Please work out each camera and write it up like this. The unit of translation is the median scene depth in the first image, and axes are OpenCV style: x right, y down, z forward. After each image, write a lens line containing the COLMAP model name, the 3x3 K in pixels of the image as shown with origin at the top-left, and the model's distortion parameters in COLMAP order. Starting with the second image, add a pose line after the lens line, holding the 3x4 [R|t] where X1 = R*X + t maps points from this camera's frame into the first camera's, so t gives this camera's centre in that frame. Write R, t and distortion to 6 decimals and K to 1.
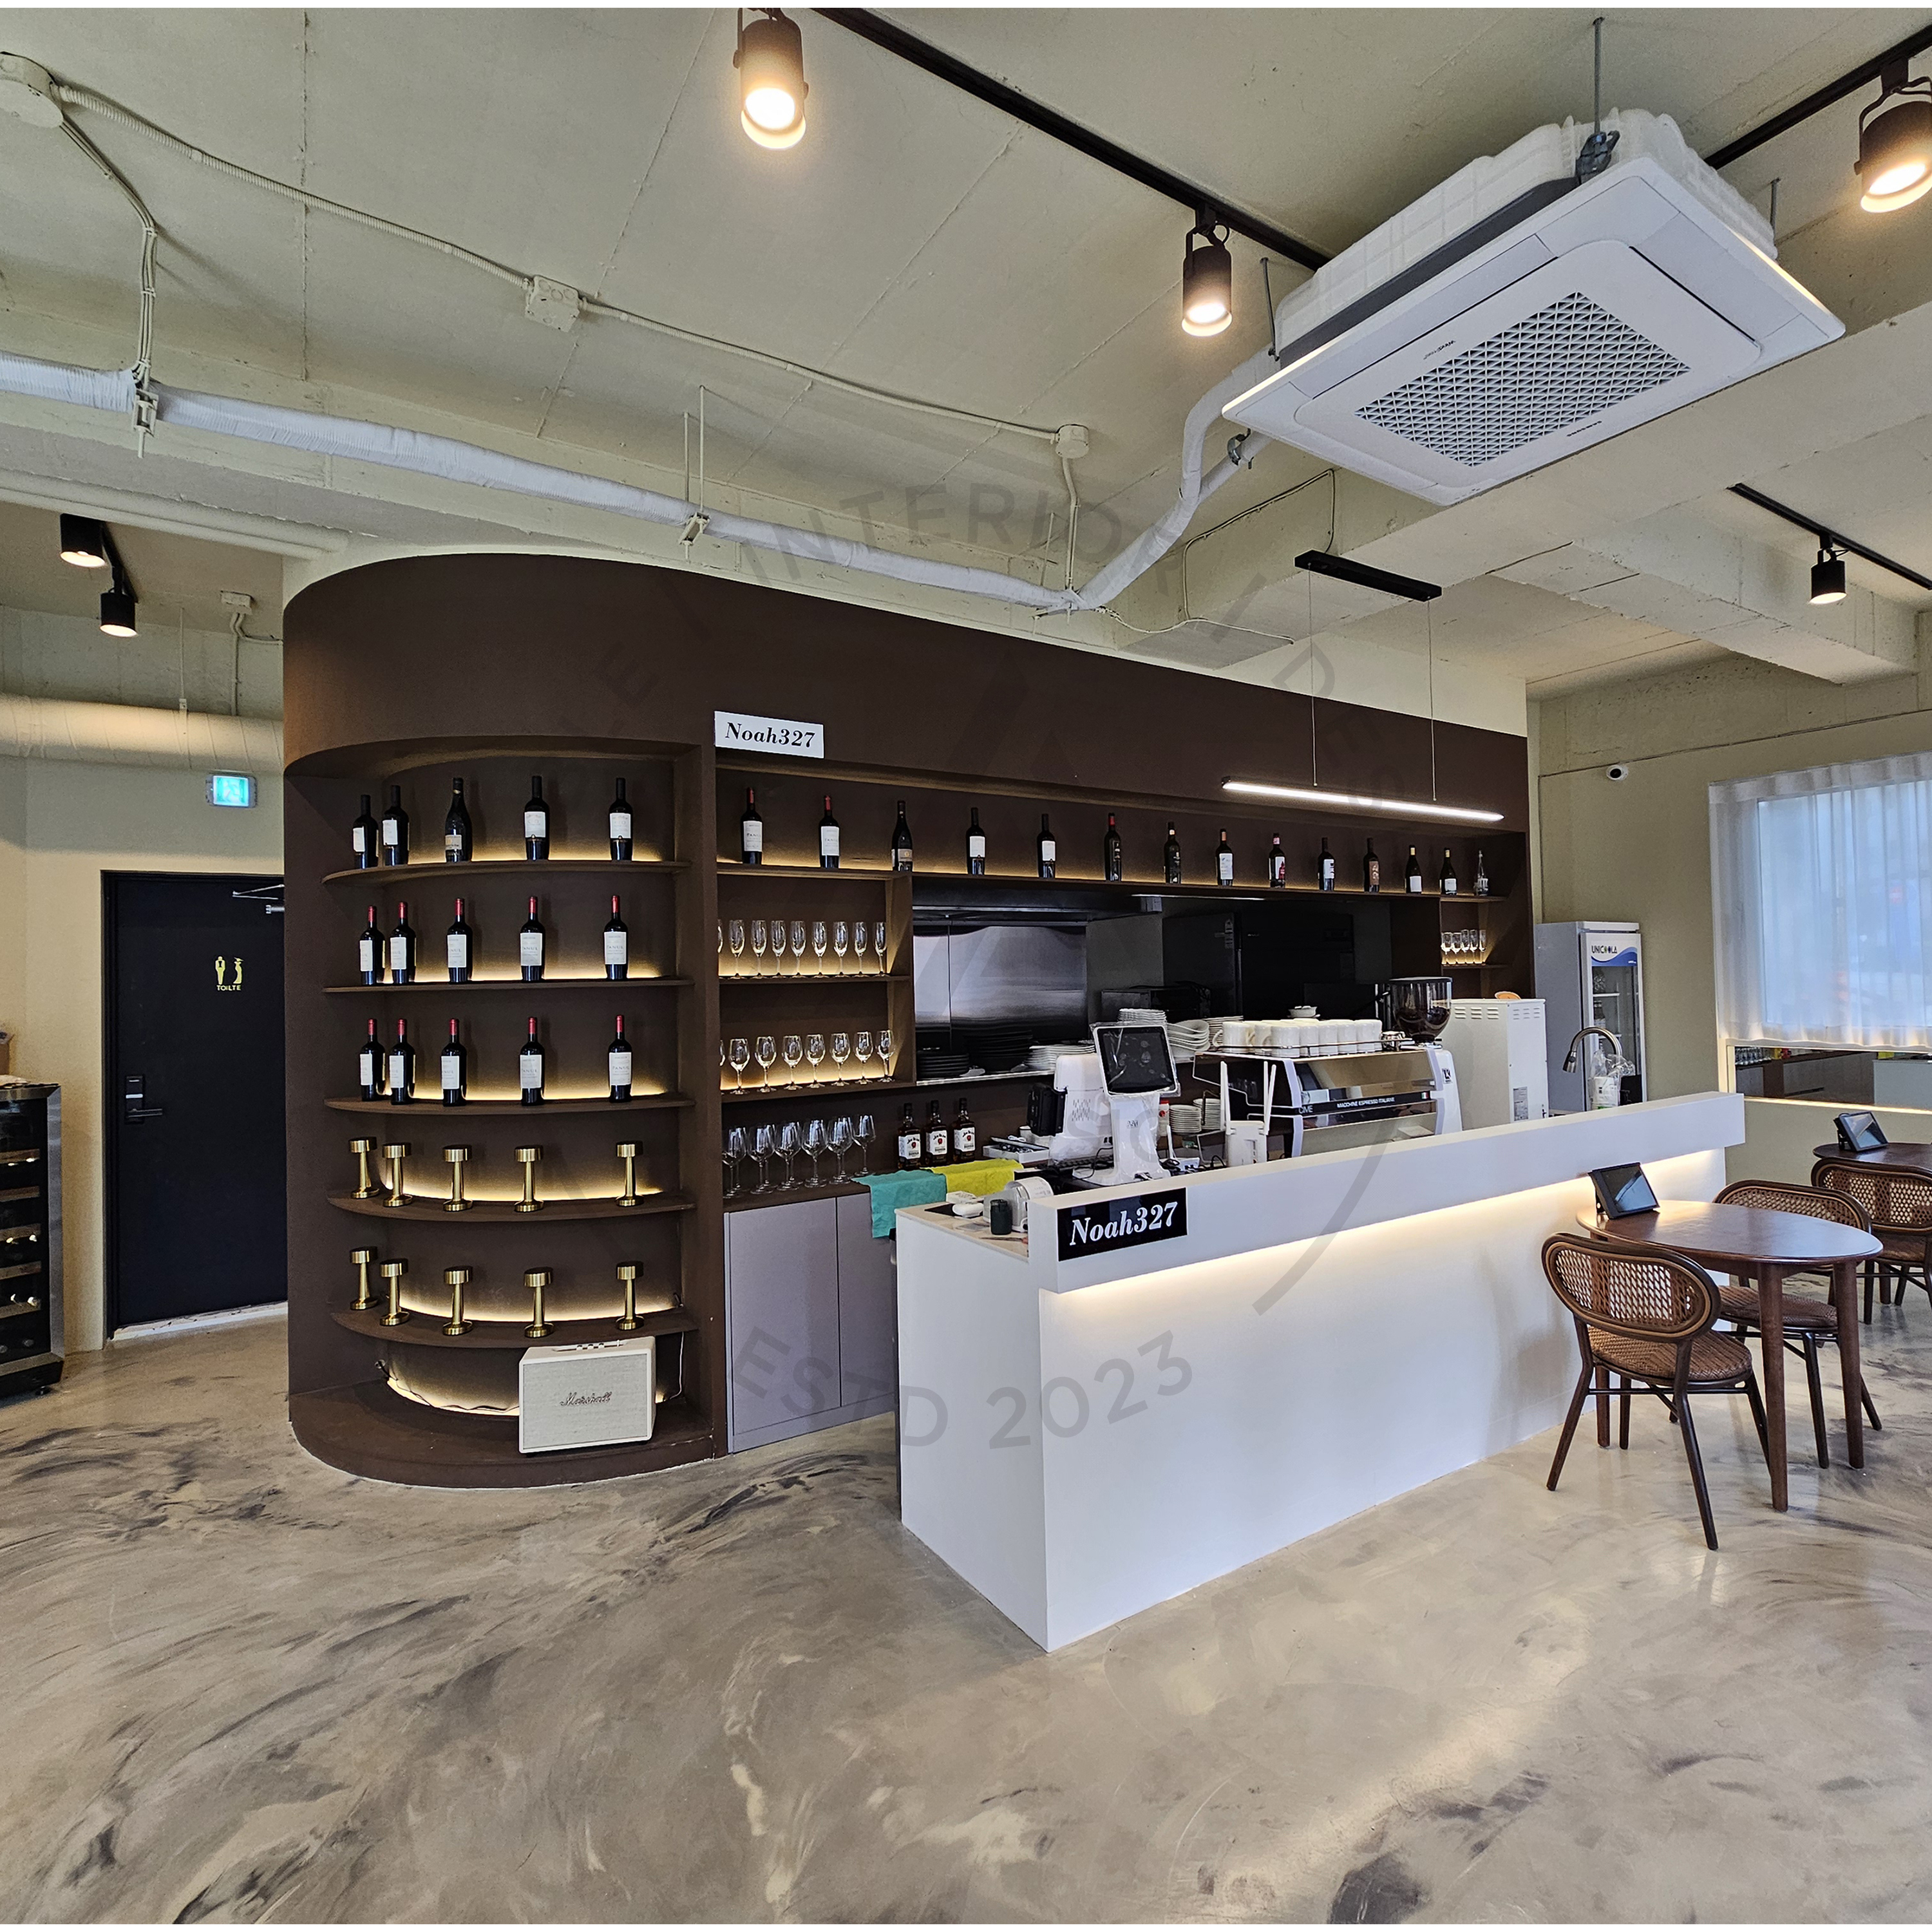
lens RADIAL K [[1036.0, 0, 971.0], [0, 1036.0, 965.4], [0, 0, 1]] dist [-0.001672, 0.002003]
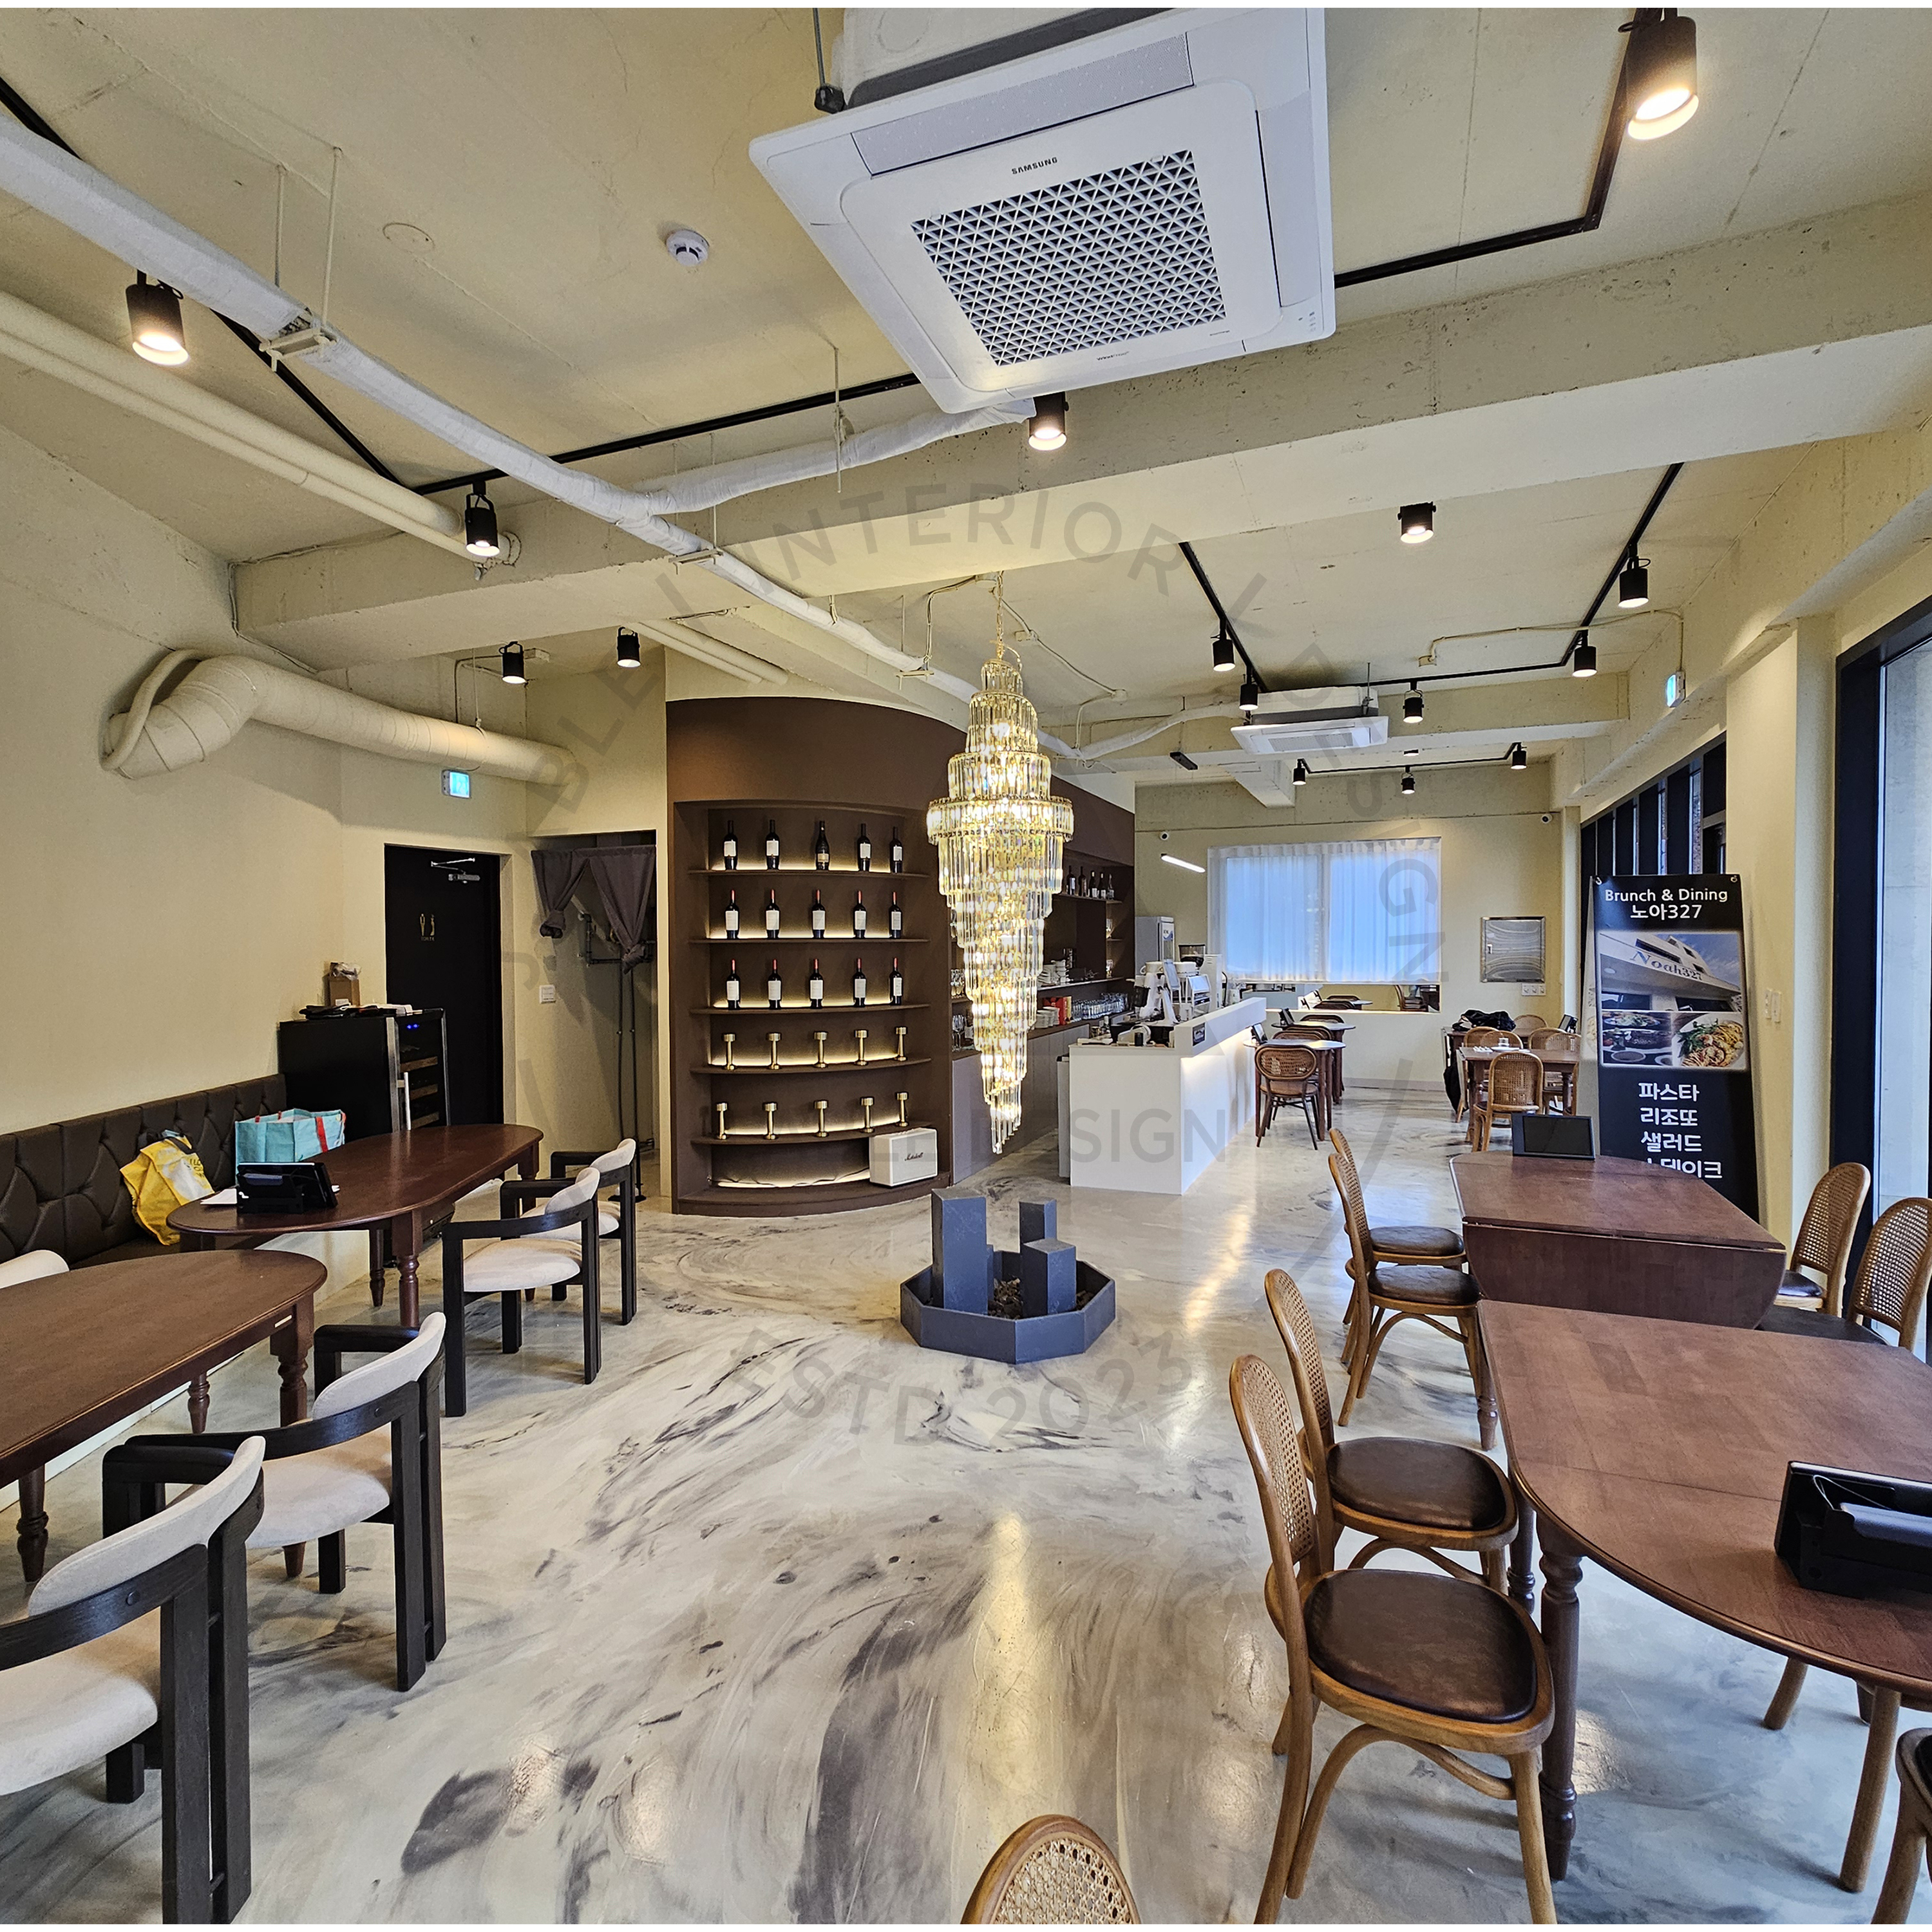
lens RADIAL K [[1036.0, 0, 971.0], [0, 1036.0, 965.4], [0, 0, 1]] dist [-0.001672, 0.002003]
pose [[0.821503, 0.003494, 0.570194, -1.388632], [-0.019910, 0.999547, 0.022561, 0.018952], [-0.569857, -0.029886, 0.821200, -0.628895]]
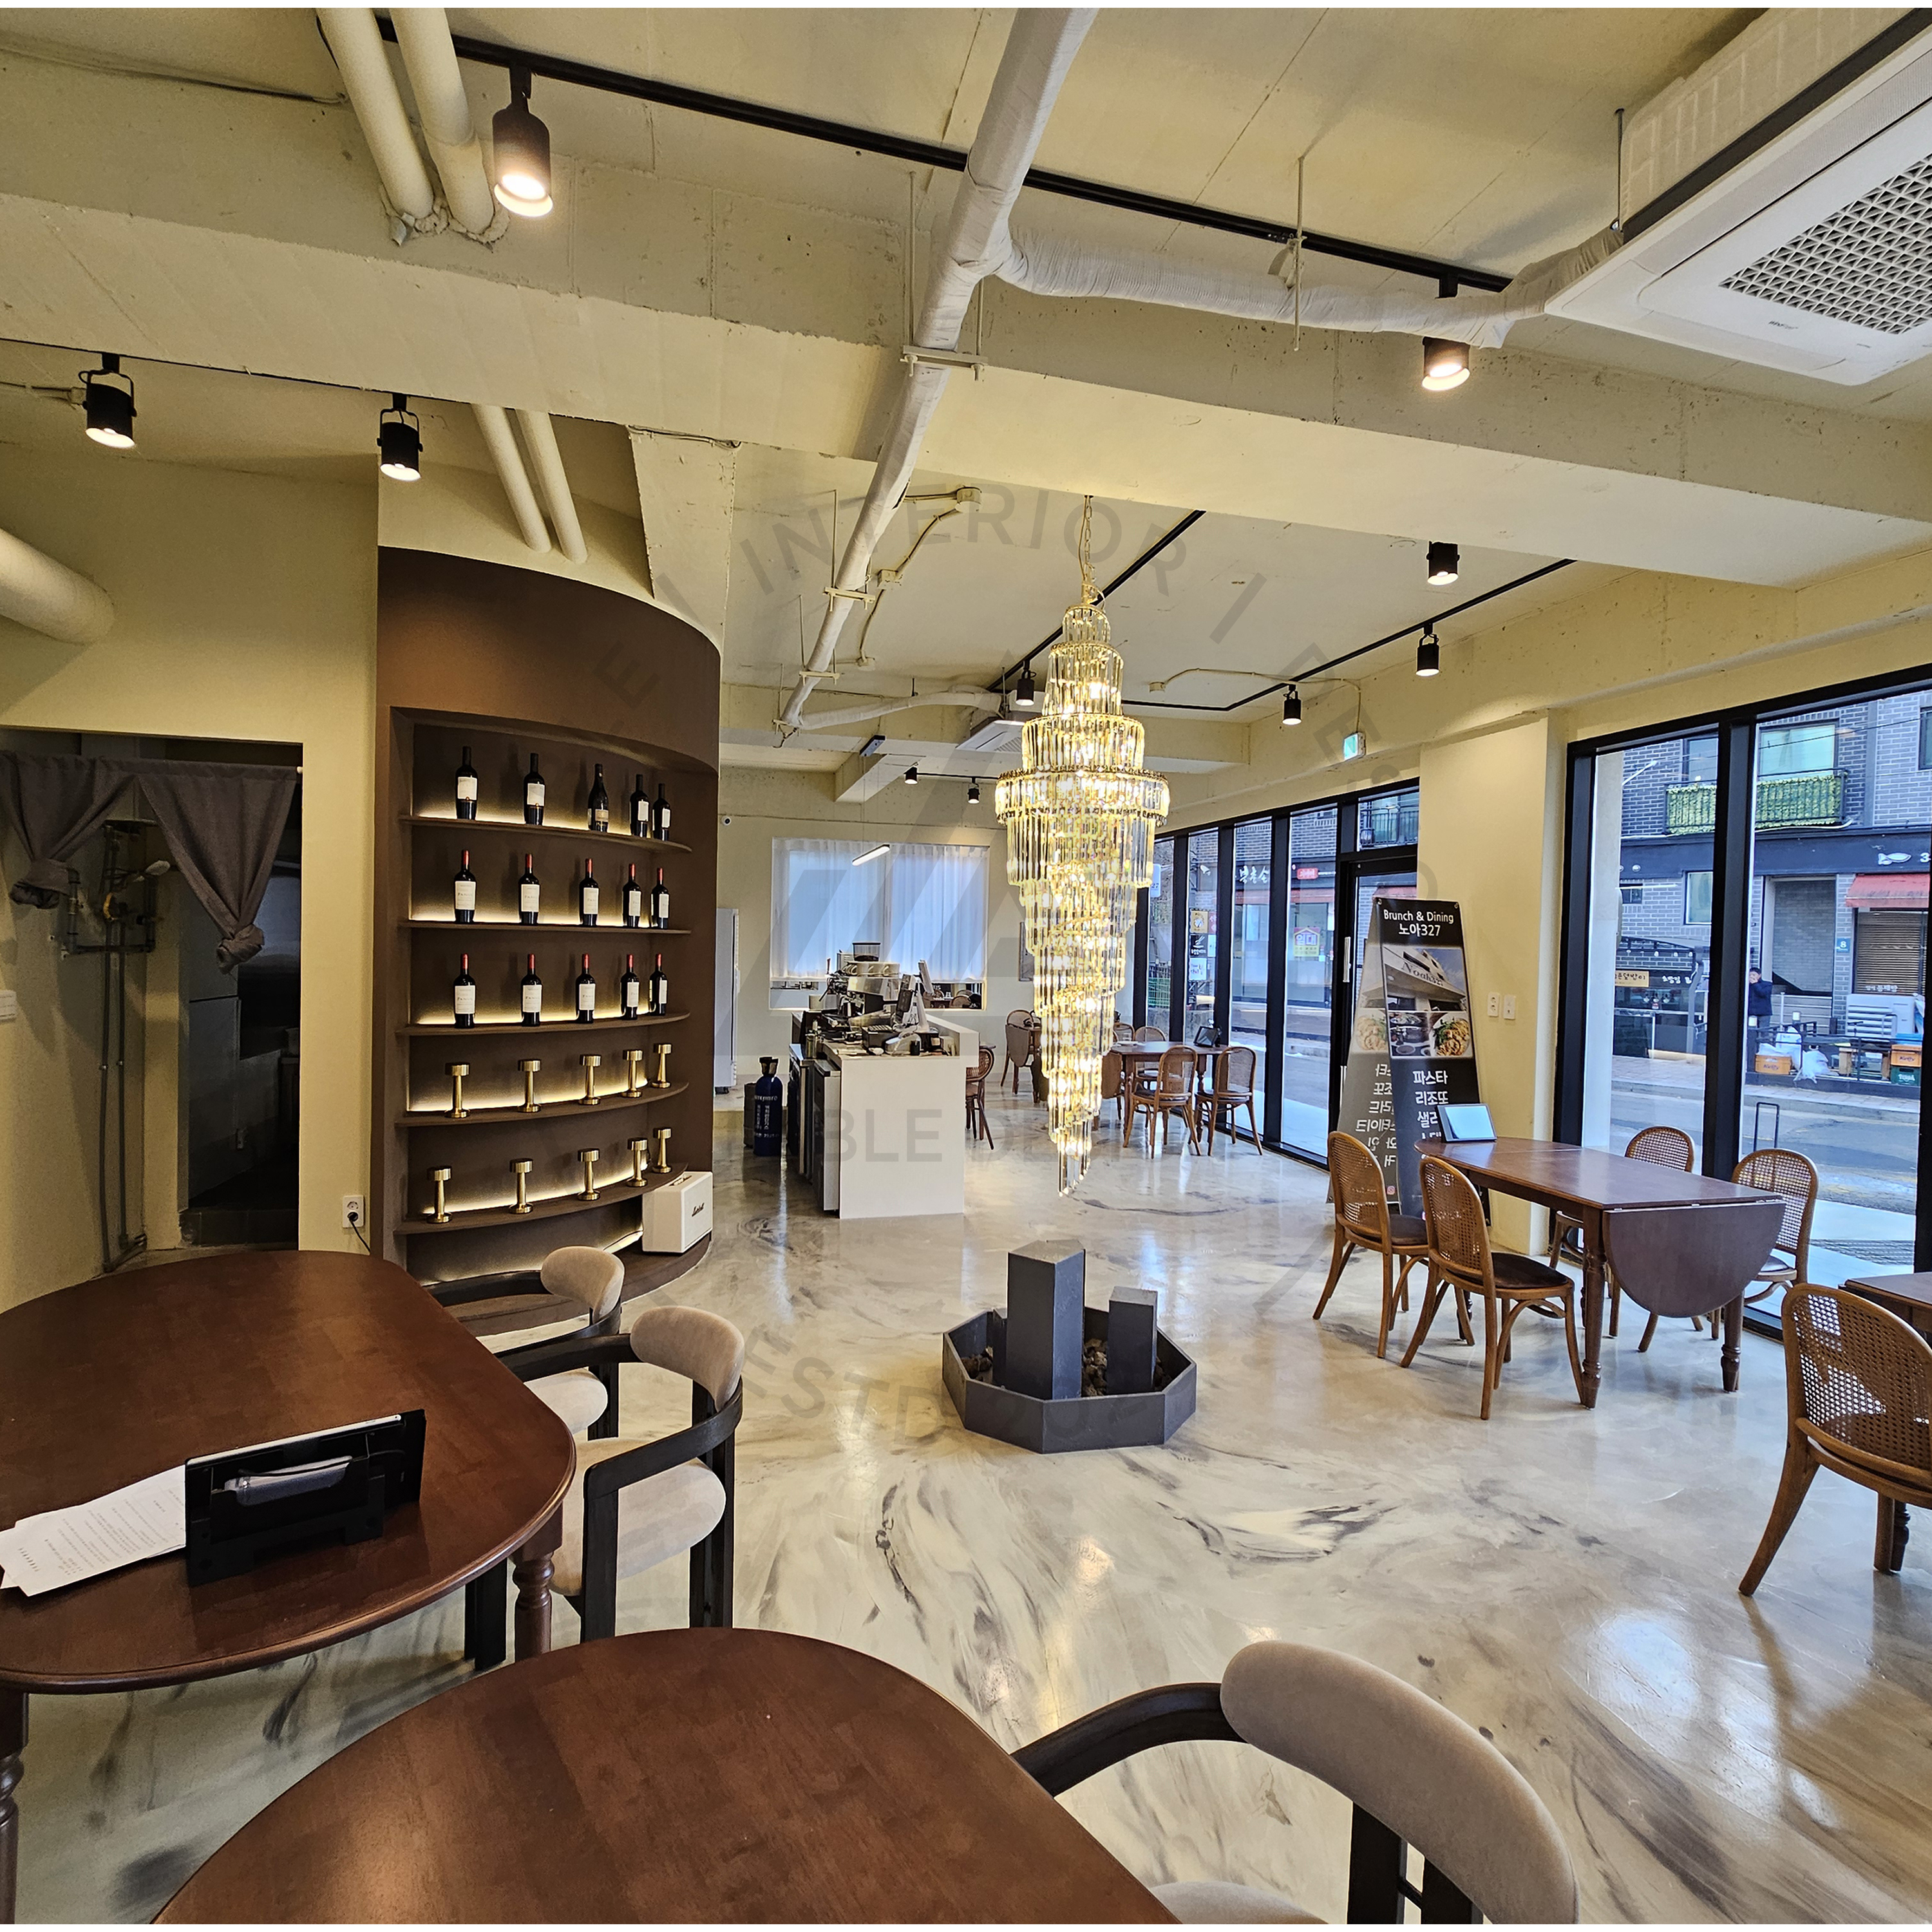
lens RADIAL K [[1036.0, 0, 971.0], [0, 1036.0, 965.4], [0, 0, 1]] dist [-0.001672, 0.002003]
pose [[0.309453, 0.005444, 0.950899, -1.683274], [-0.043834, 0.999002, 0.008546, 0.036086], [-0.949904, -0.044326, 0.309383, 0.179475]]
